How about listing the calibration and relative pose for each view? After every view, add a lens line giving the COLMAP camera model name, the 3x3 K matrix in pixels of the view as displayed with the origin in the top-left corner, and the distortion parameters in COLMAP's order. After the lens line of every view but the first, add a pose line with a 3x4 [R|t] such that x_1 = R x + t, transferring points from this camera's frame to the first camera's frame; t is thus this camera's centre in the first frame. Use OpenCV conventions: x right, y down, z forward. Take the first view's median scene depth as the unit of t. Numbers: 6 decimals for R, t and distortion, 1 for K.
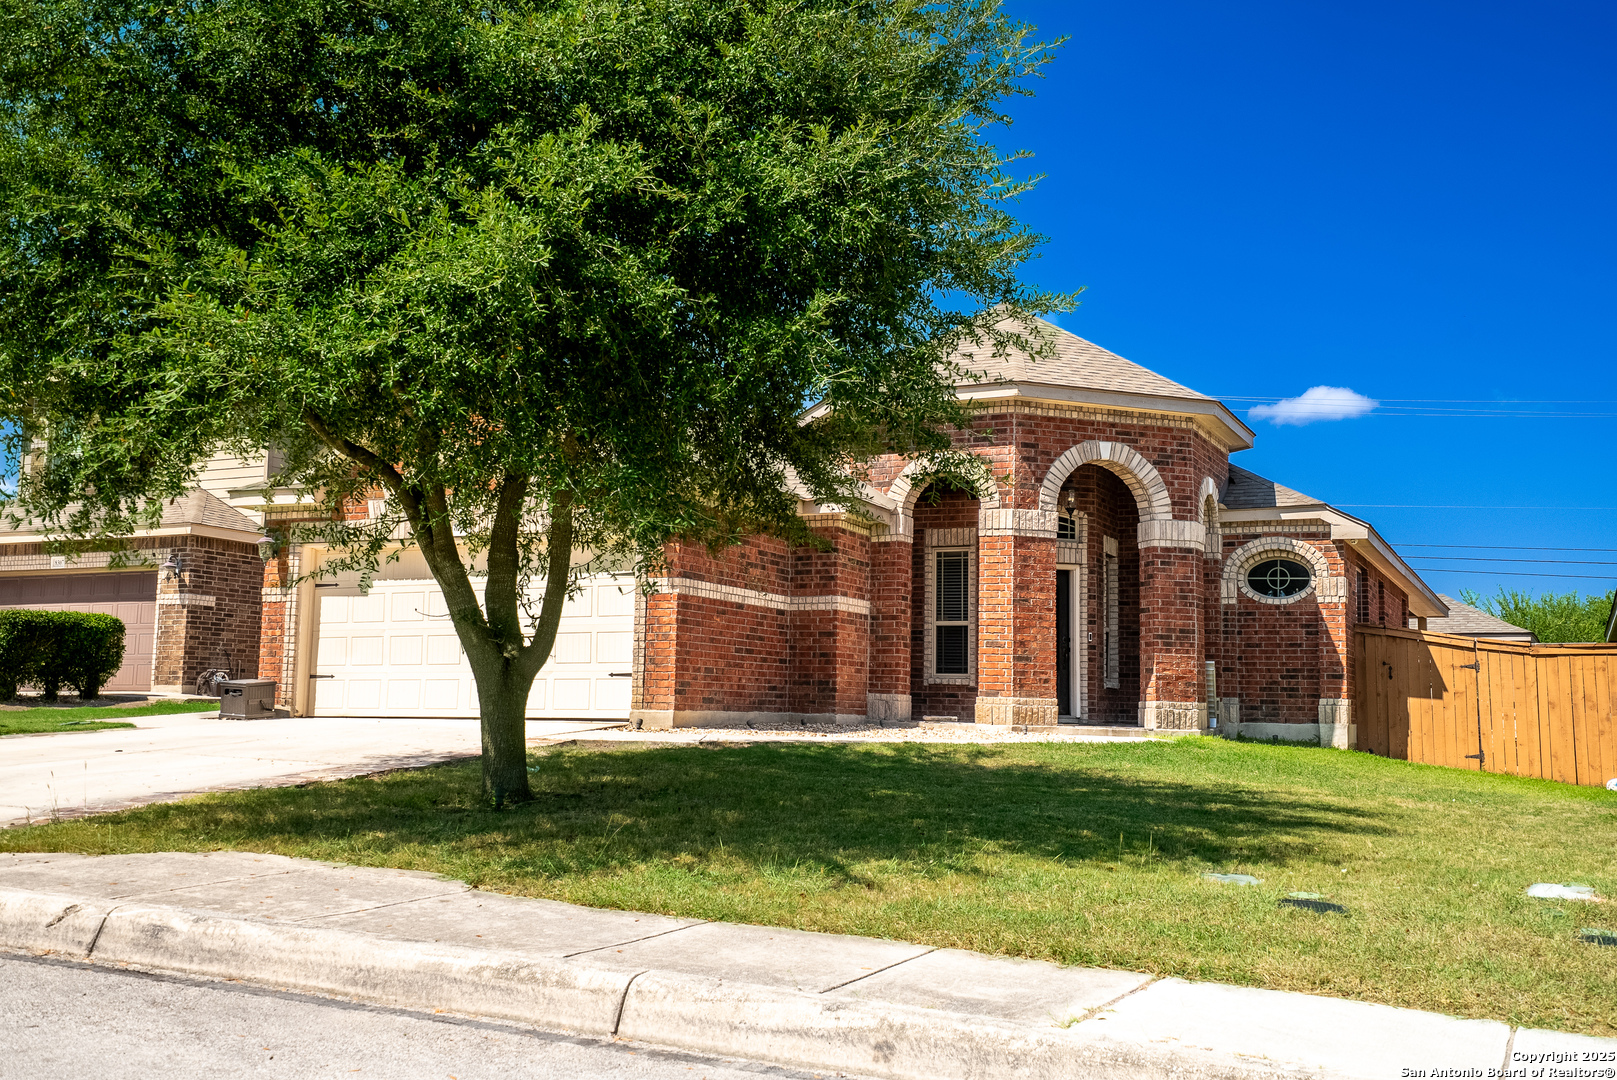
lens RADIAL K [[1589.0, 0, 808.5], [0, 1589.0, 540.0], [0, 0, 1]] dist [0.054506, -0.012274]
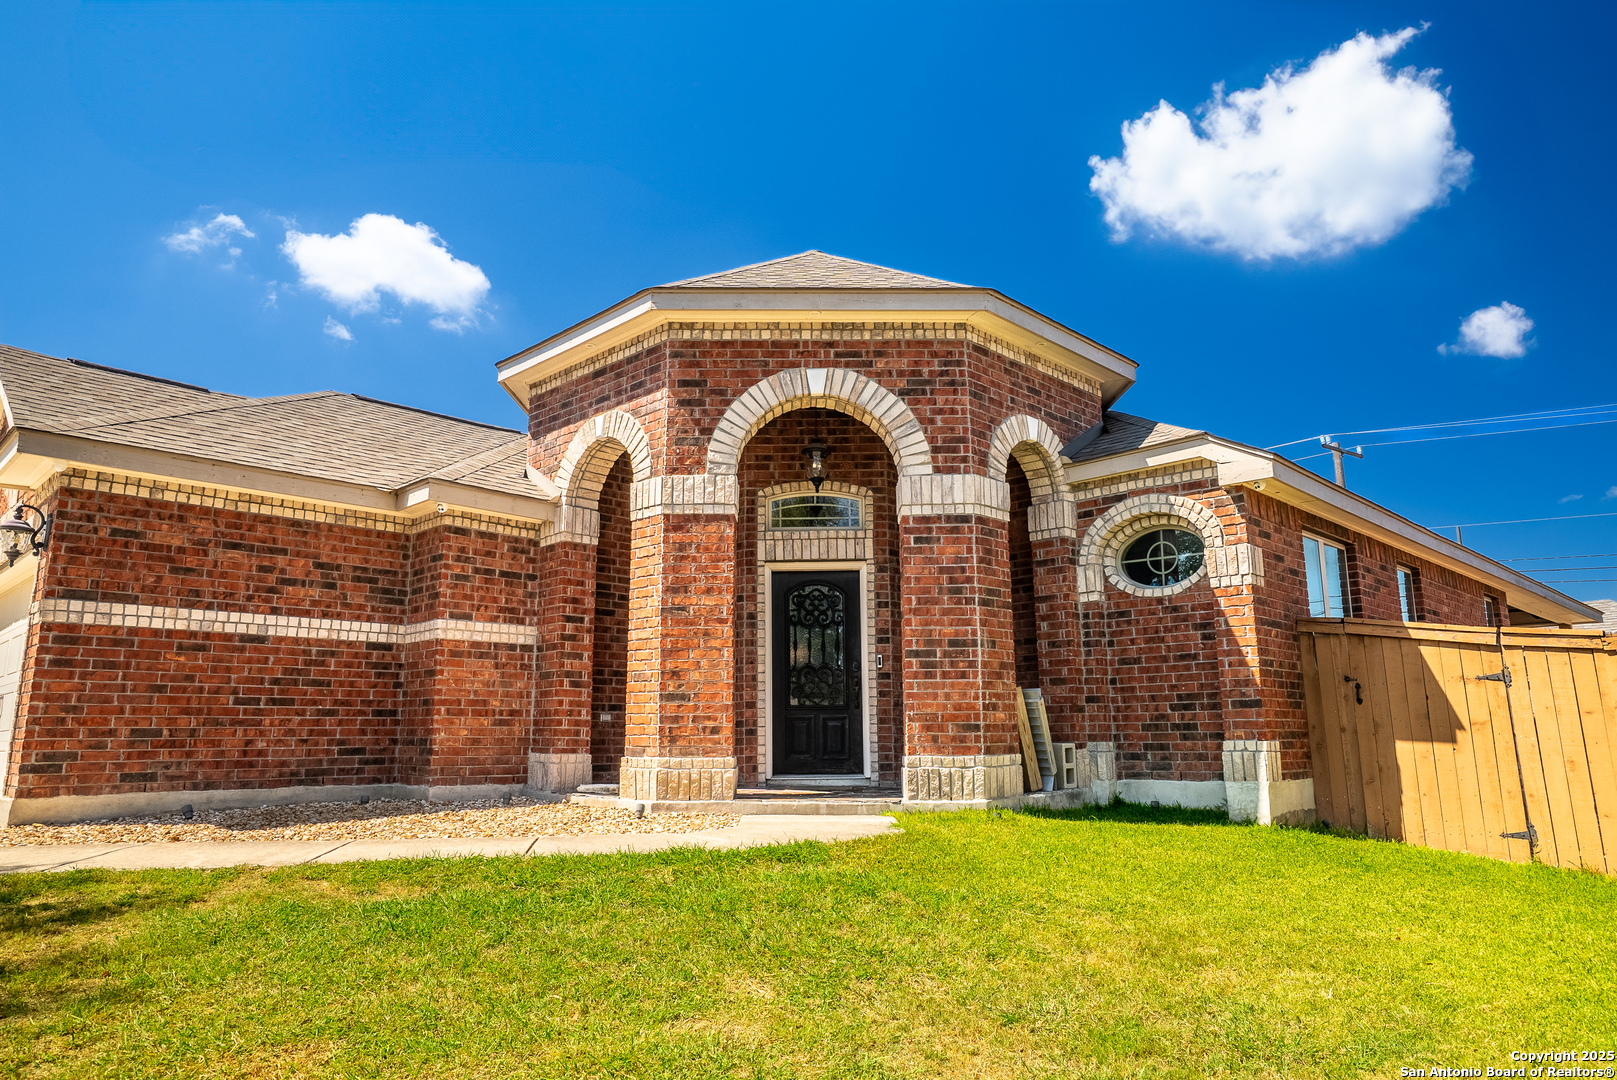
lens RADIAL K [[1031.8, 0, 808.5], [0, 1031.8, 540.0], [0, 0, 1]] dist [-0.008533, 0.003174]
pose [[0.942582, -0.087813, -0.322223, 0.313743], [0.061319, 0.993916, -0.091490, 0.049896], [0.328297, 0.066479, 0.942232, 0.582666]]
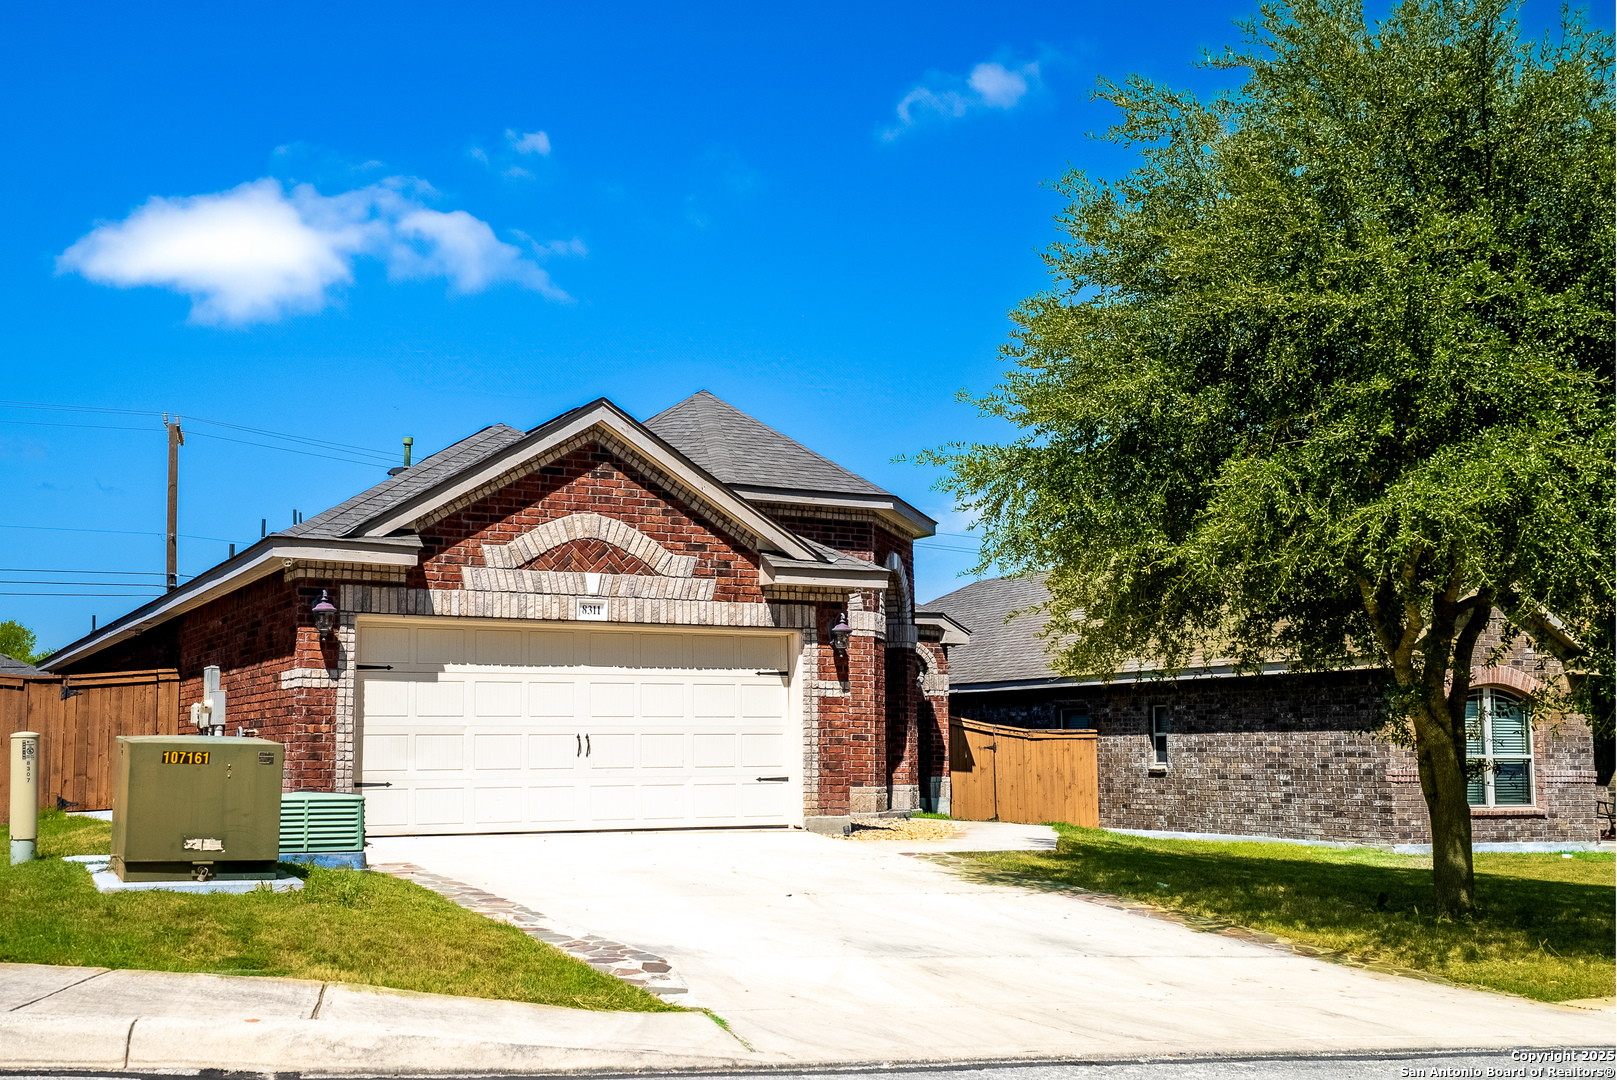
lens RADIAL K [[1811.3, 0, 808.5], [0, 1811.3, 540.0], [0, 0, 1]] dist [-0.003197, -0.006070]
pose [[0.581335, 0.080691, 0.809654, -0.864377], [-0.080456, 0.995895, -0.041484, -0.013153], [-0.809677, -0.041025, 0.585440, 0.302784]]
